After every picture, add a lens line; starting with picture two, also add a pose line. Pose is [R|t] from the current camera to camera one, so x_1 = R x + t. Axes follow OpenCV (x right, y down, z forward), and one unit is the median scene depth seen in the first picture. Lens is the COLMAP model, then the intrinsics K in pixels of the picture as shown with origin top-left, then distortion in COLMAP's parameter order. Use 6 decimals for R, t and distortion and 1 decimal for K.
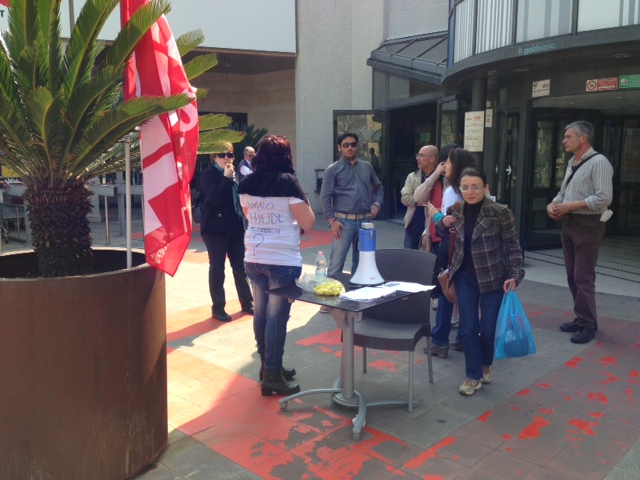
lens RADIAL K [[597.9, 0, 319.5], [0, 597.9, 240.5], [0, 0, 1]] dist [-0.009156, 0.000000]
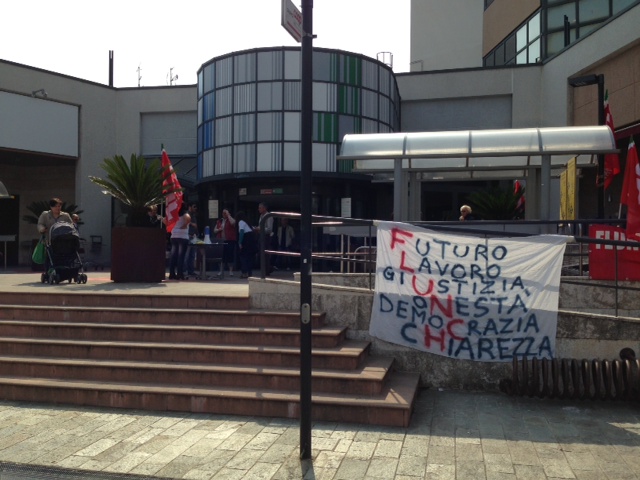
lens RADIAL K [[597.9, 0, 319.9], [0, 597.9, 241.1], [0, 0, 1]] dist [-0.009156, 0.000000]
pose [[0.873495, 0.026678, 0.486101, -0.451824], [0.051683, 0.987773, -0.147082, 0.269108], [-0.484082, 0.153598, 0.861436, -1.027790]]
